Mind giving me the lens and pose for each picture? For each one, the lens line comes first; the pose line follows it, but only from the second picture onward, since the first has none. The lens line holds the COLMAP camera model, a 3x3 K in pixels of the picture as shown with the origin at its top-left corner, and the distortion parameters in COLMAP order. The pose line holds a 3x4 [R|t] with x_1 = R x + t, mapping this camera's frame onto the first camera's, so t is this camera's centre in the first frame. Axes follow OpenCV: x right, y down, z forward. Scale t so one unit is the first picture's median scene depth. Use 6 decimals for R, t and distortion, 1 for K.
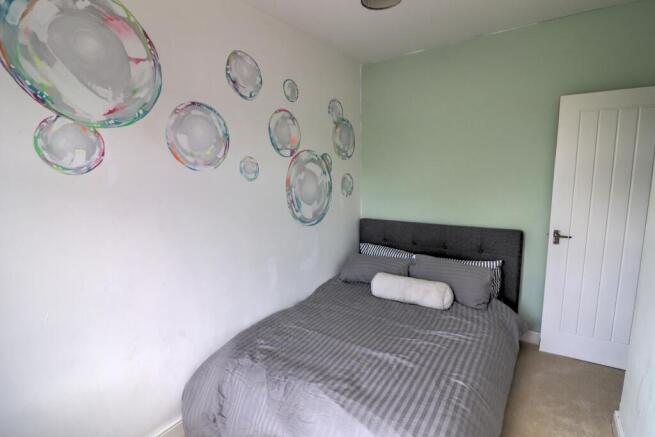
lens RADIAL K [[308.7, 0, 331.6], [0, 308.7, 223.2], [0, 0, 1]] dist [-0.034616, -0.001328]
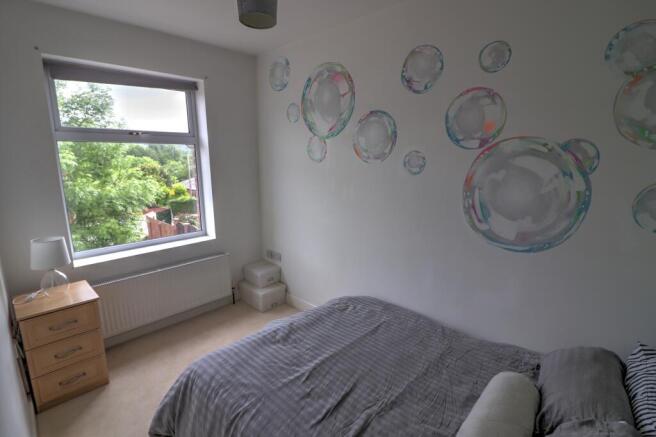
lens RADIAL K [[309.2, 0, 332.0], [0, 309.2, 214.2], [0, 0, 1]] dist [-0.034616, -0.001328]
pose [[-0.166579, 0.216836, -0.961891, 0.789000], [-0.148266, 0.958921, 0.241843, -0.217414], [0.974817, 0.182901, -0.127587, 0.885972]]
